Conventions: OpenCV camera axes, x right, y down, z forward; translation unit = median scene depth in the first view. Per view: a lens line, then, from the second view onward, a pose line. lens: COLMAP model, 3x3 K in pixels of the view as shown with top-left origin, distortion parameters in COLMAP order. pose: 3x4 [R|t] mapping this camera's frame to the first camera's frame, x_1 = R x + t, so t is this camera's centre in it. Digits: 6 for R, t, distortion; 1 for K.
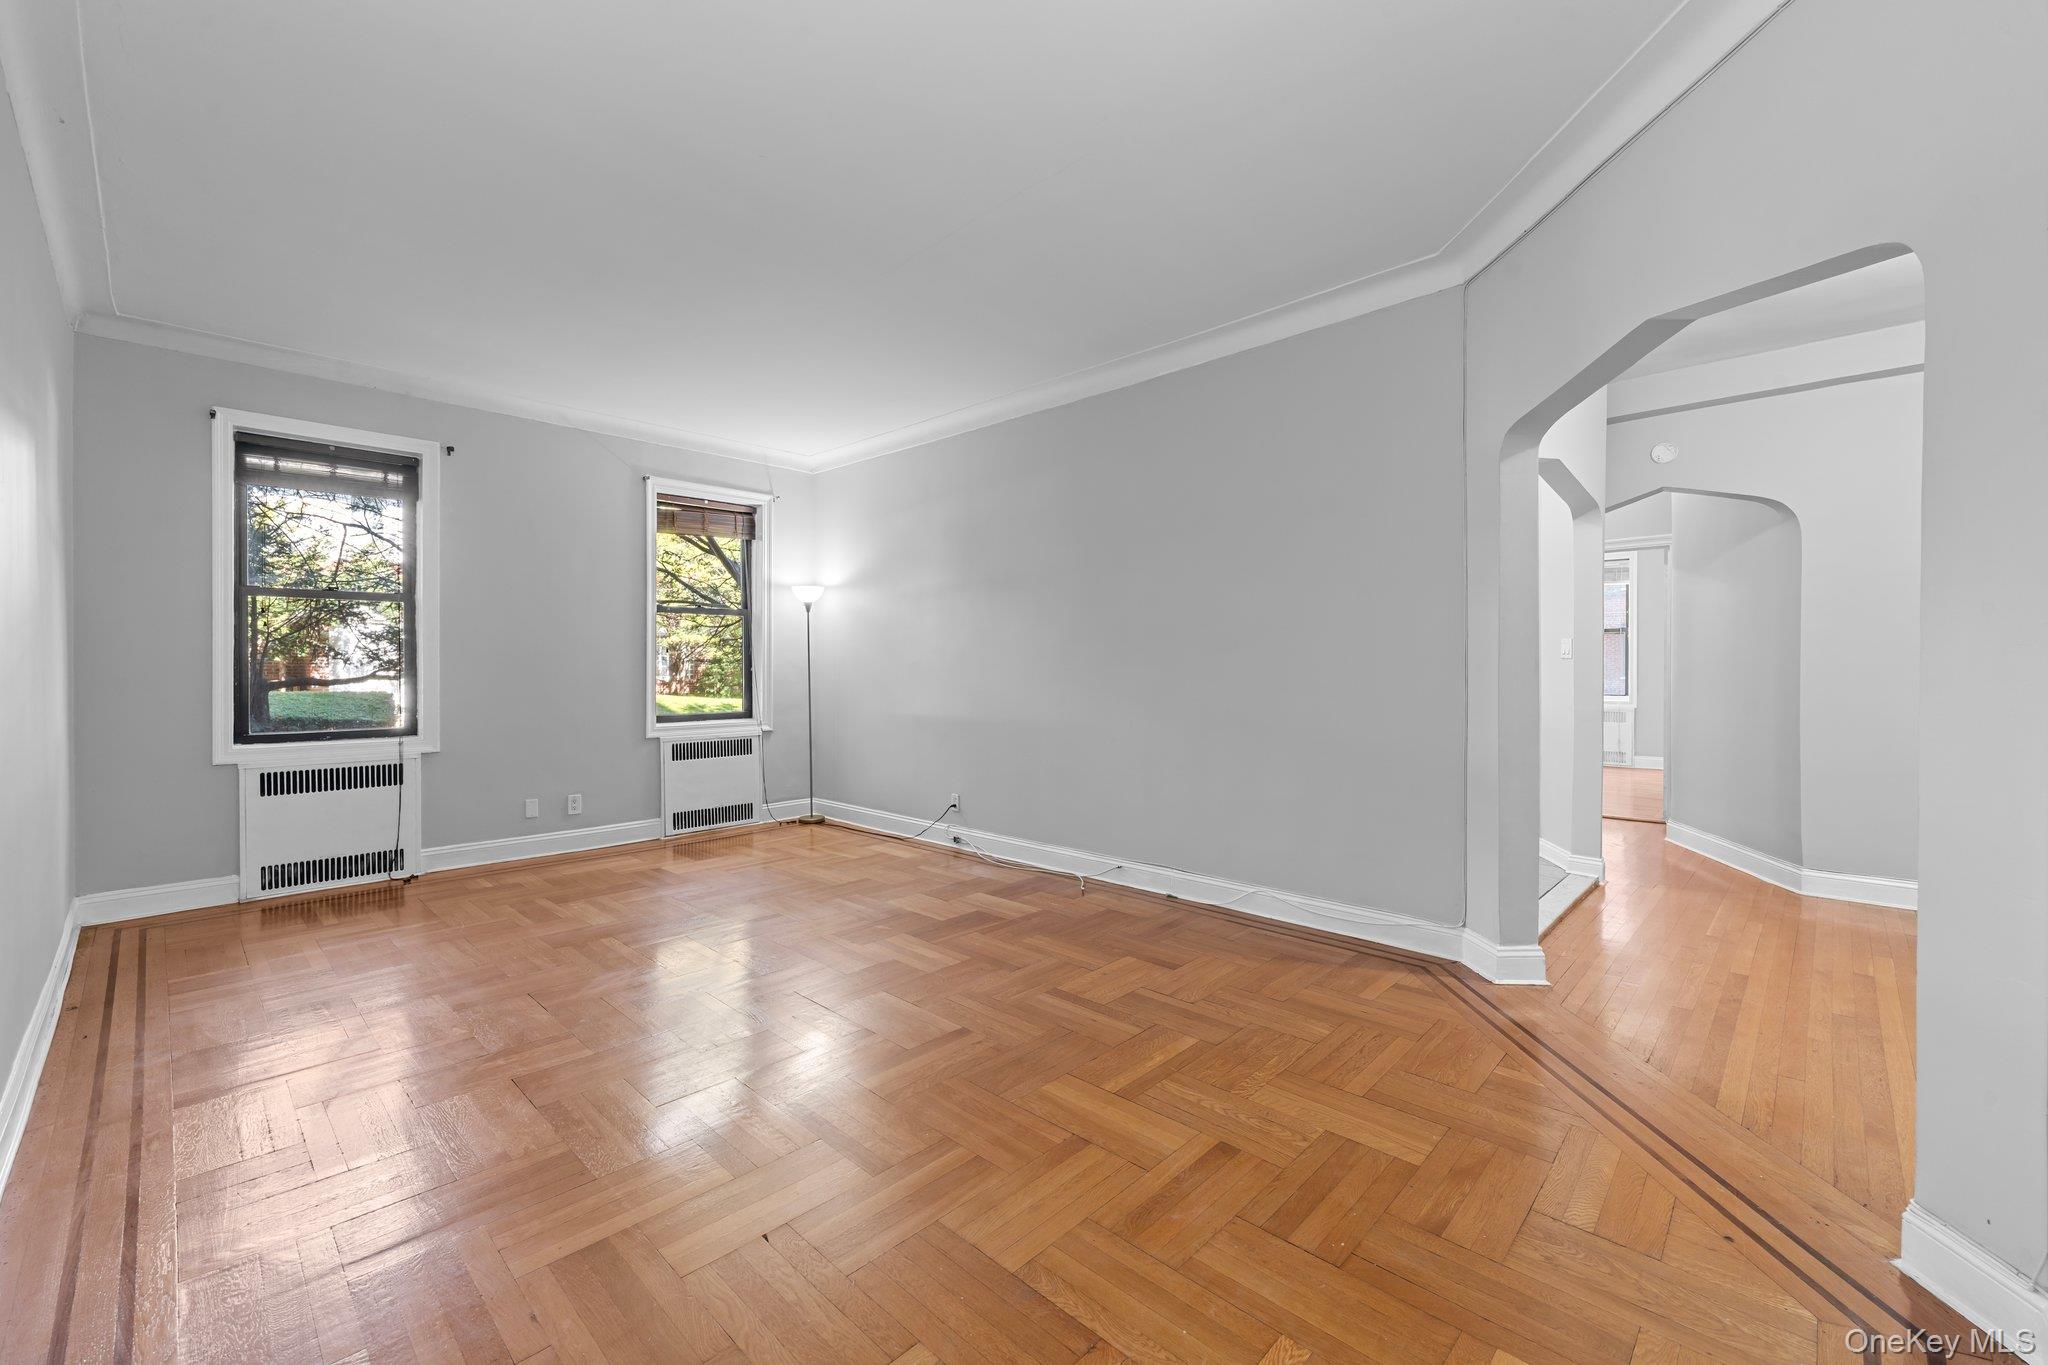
lens RADIAL K [[825.7, 0, 1018.4], [0, 825.7, 685.2], [0, 0, 1]] dist [-0.000613, -0.000071]
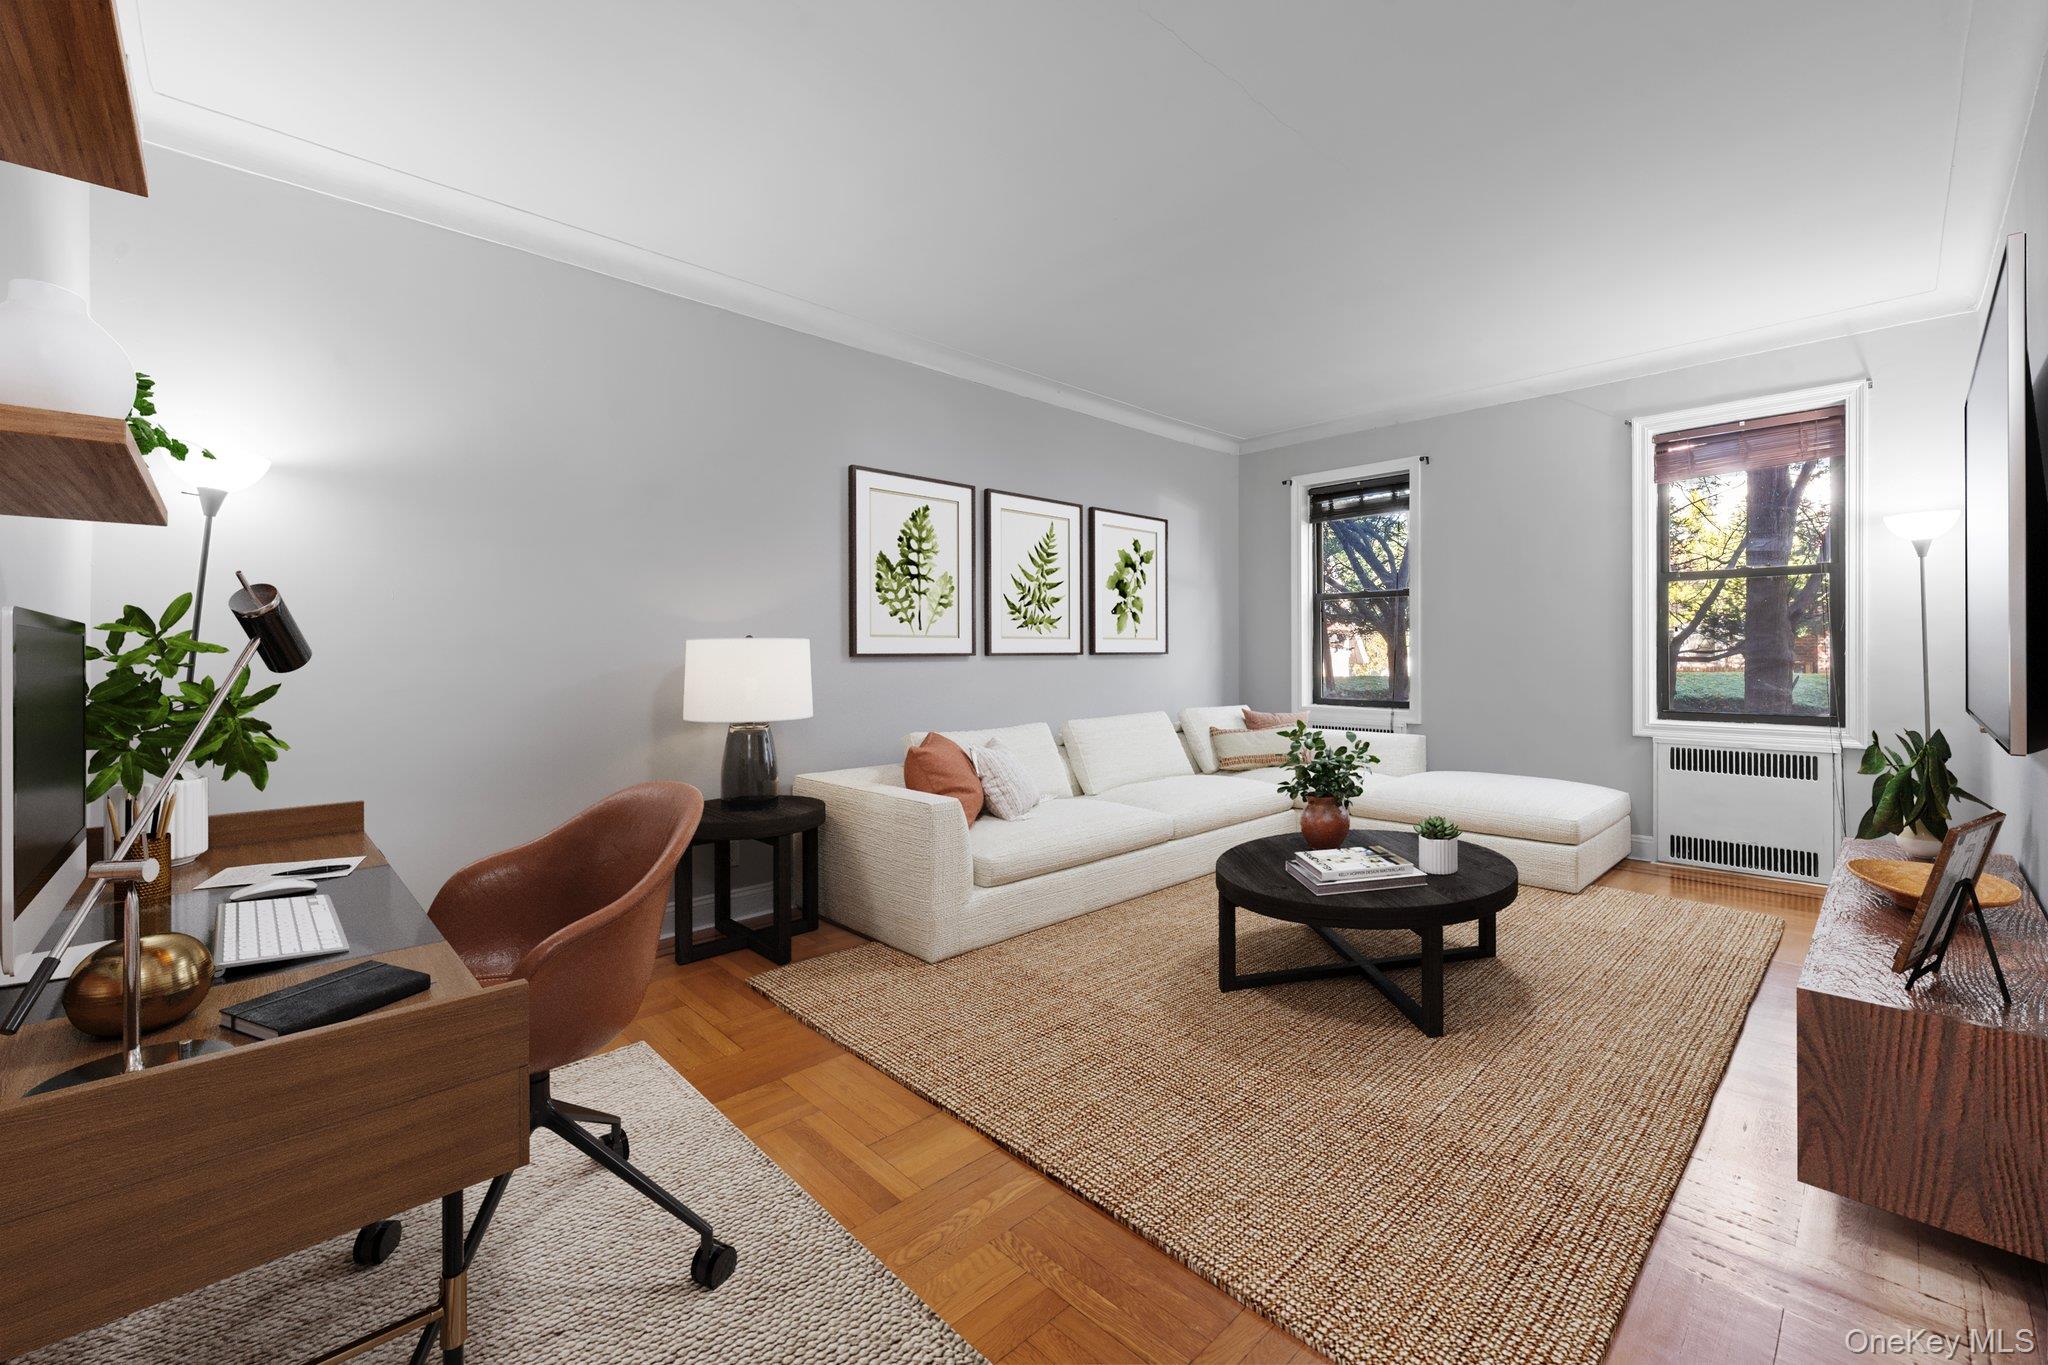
lens RADIAL K [[835.1, 0, 1024.0], [0, 835.1, 651.6], [0, 0, 1]] dist [0.001618, -0.000031]
pose [[-0.038878, 0.002180, -0.999242, 0.399151], [-0.017567, 0.999842, 0.002865, -0.011548], [0.999090, 0.017665, -0.038834, 0.410986]]
